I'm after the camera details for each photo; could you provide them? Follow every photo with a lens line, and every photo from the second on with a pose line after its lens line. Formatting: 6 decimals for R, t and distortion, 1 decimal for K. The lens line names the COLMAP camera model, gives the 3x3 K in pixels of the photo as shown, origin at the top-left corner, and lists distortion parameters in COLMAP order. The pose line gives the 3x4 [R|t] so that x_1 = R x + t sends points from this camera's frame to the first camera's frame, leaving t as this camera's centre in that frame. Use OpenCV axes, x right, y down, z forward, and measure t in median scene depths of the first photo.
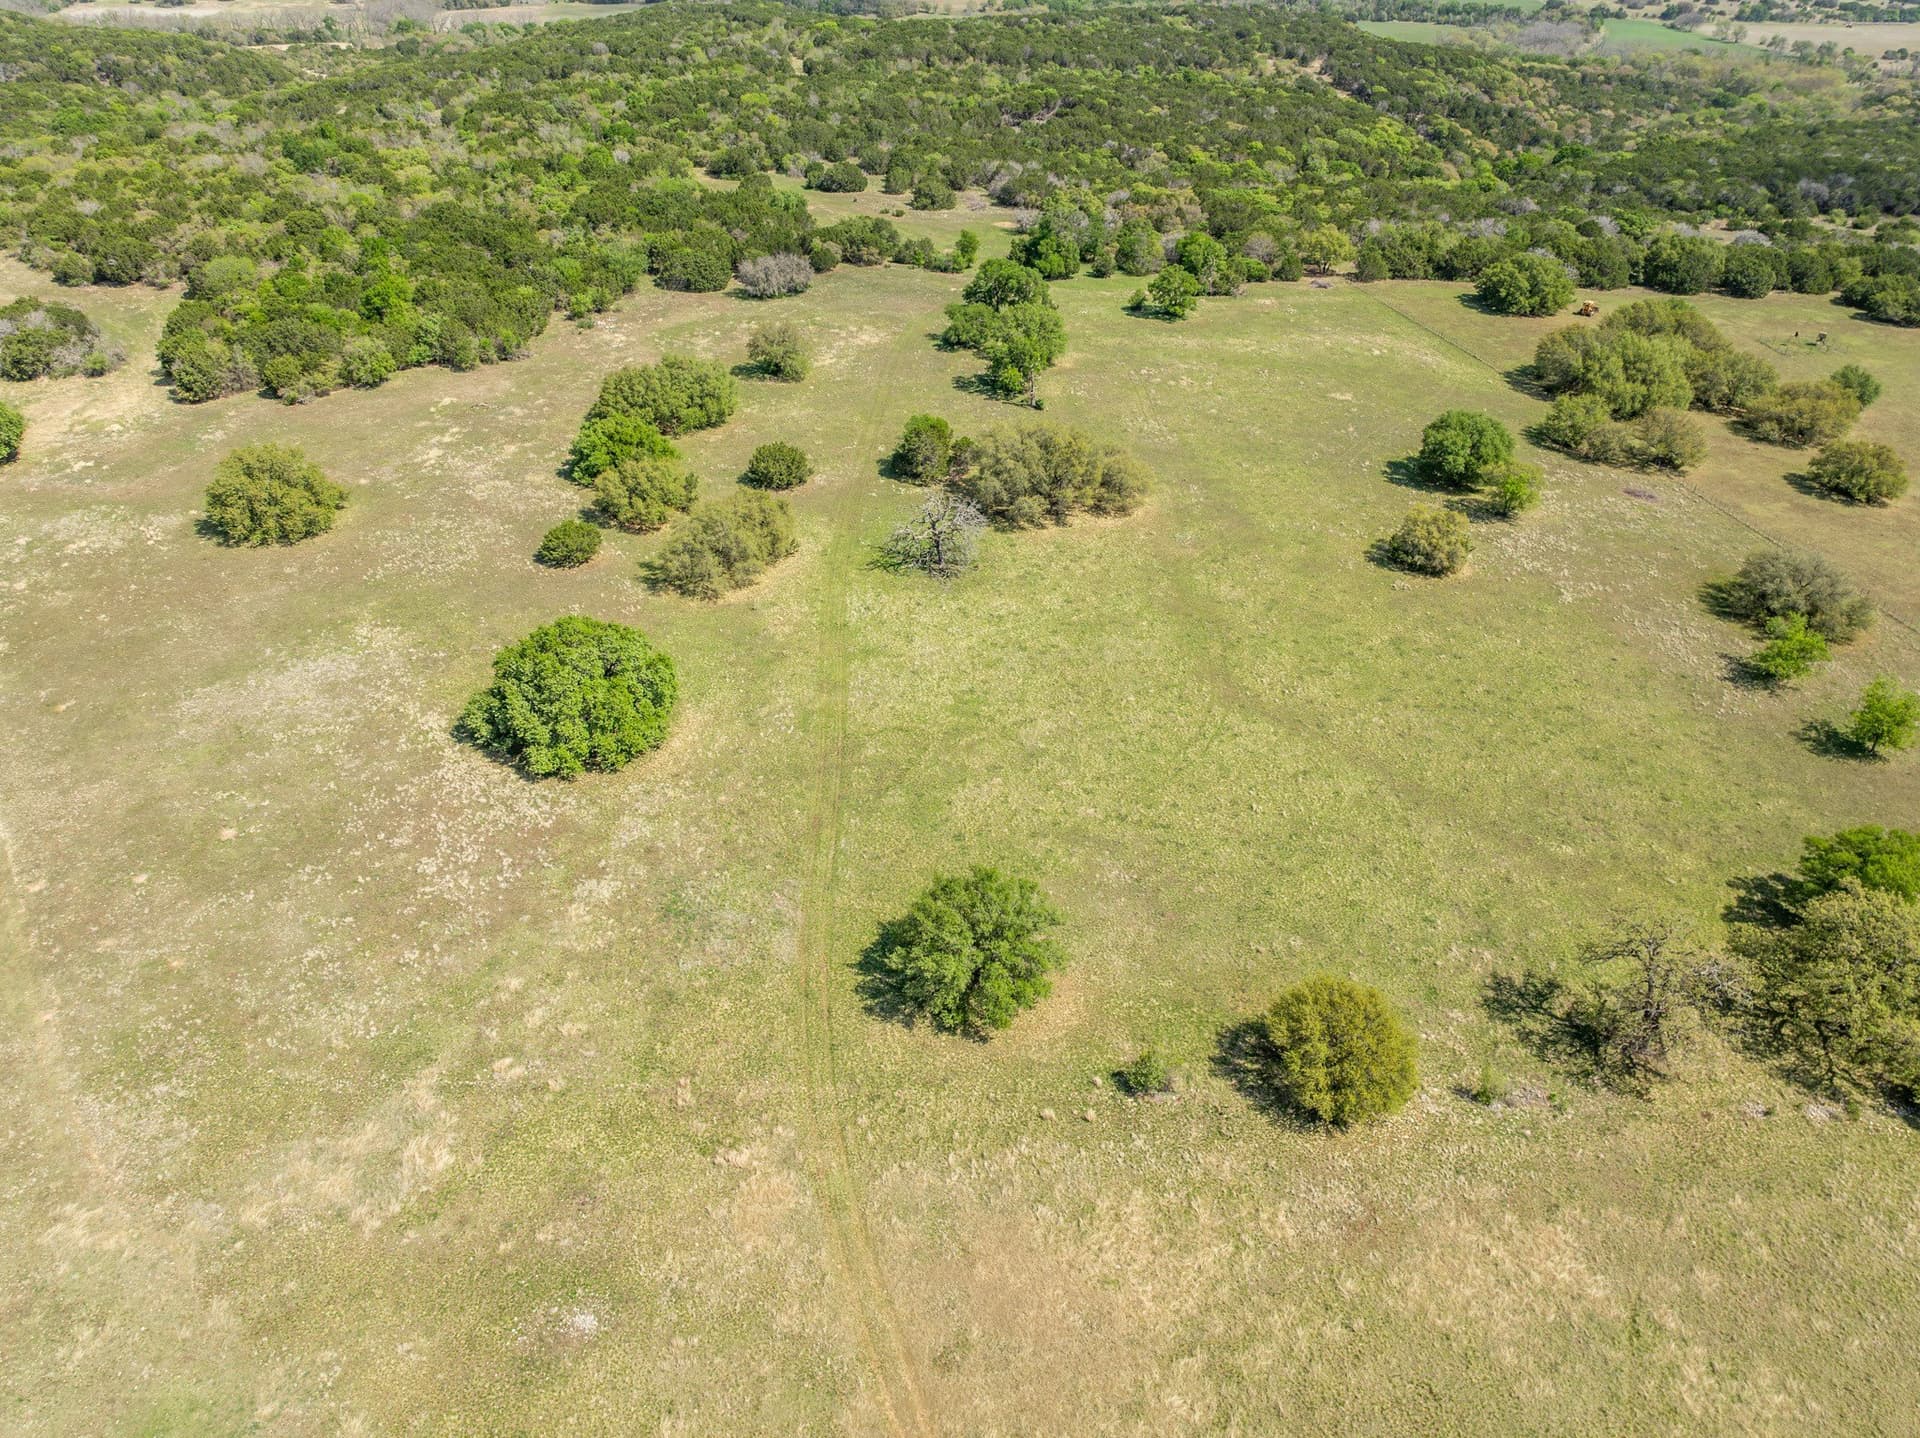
lens RADIAL K [[1358.1, 0, 963.4], [0, 1358.1, 713.2], [0, 0, 1]] dist [-0.031888, 0.019469]
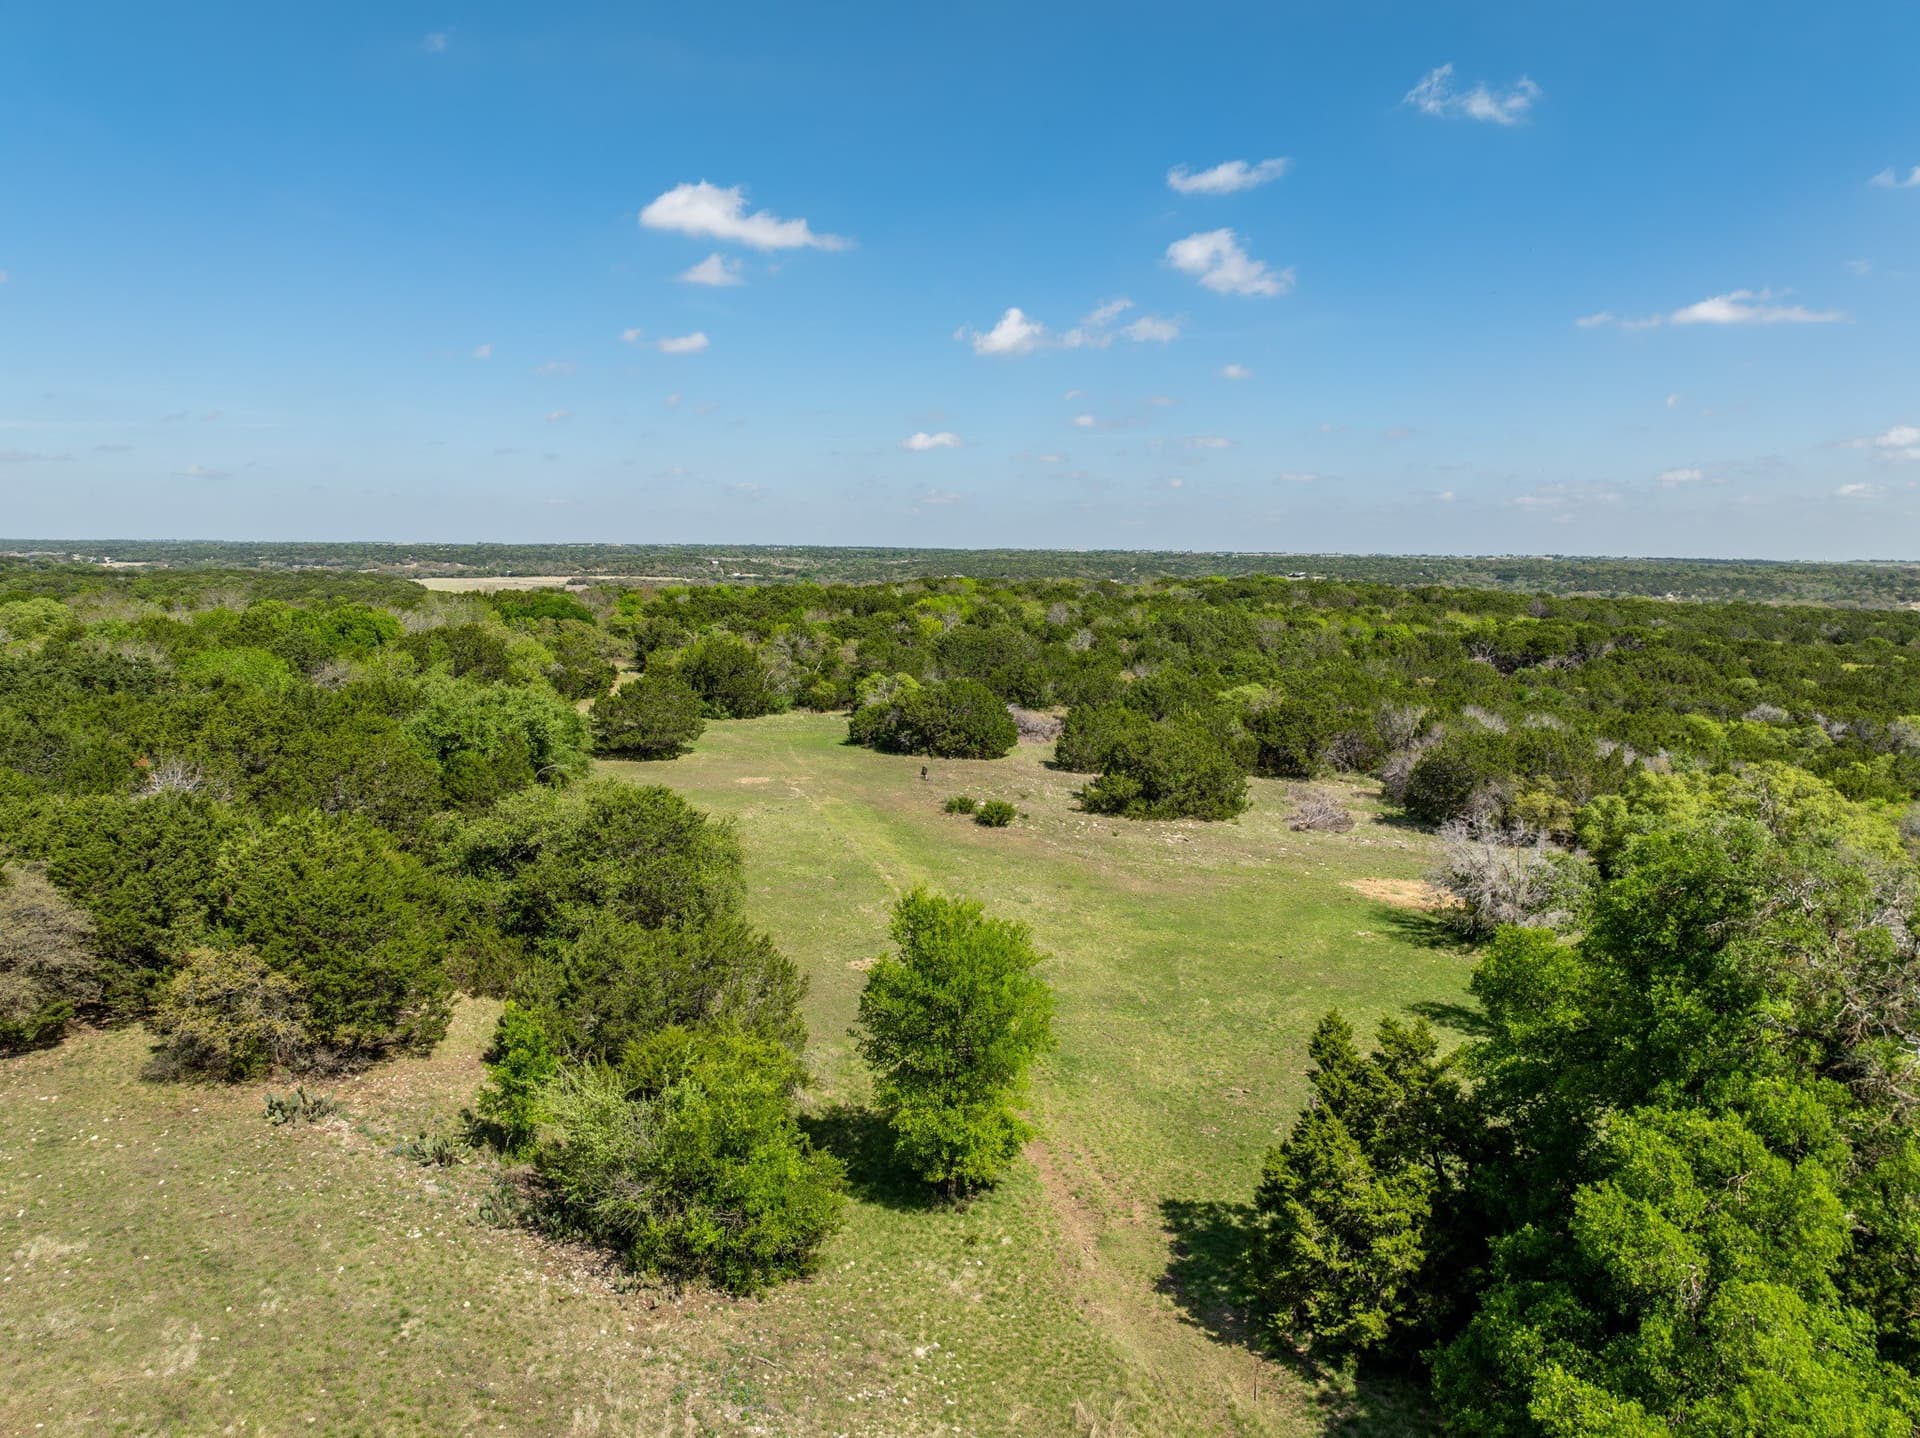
lens RADIAL K [[1358.1, 0, 961.1], [0, 1358.1, 718.4], [0, 0, 1]] dist [-0.031888, 0.019469]
pose [[0.933778, 0.047090, -0.354741, 0.052907], [-0.198605, 0.892818, -0.404268, -0.363975], [0.297682, 0.447950, 0.843046, 1.003397]]
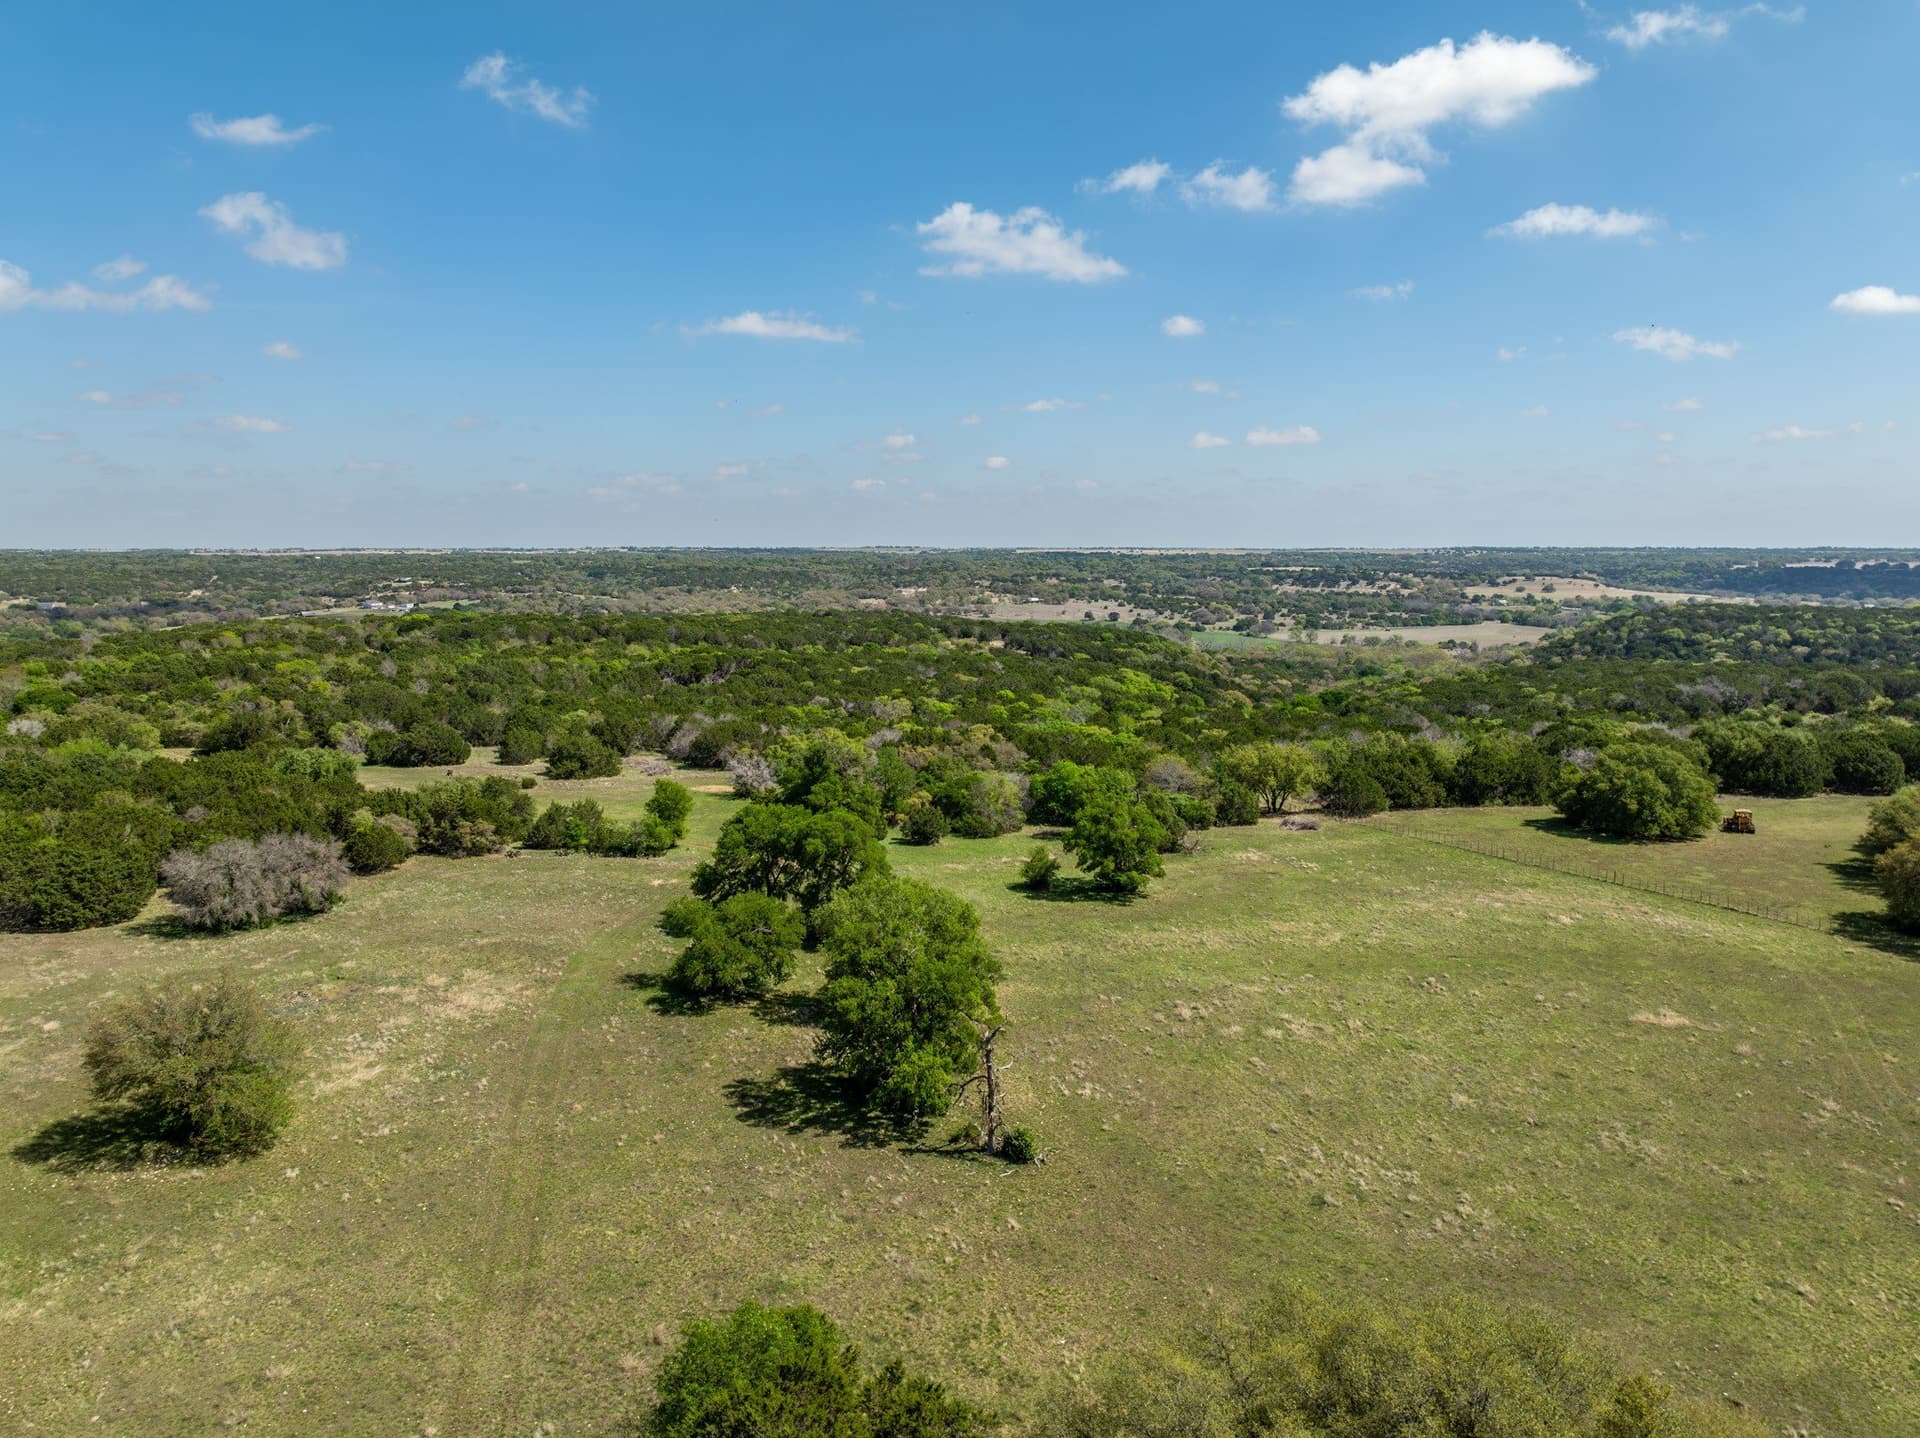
lens RADIAL K [[1358.1, 0, 961.7], [0, 1358.1, 714.6], [0, 0, 1]] dist [-0.031888, 0.019469]
pose [[0.958828, -0.044521, 0.280477, -0.039382], [0.162212, 0.896526, -0.412224, -0.157780], [-0.233102, 0.440749, 0.866836, 0.559063]]
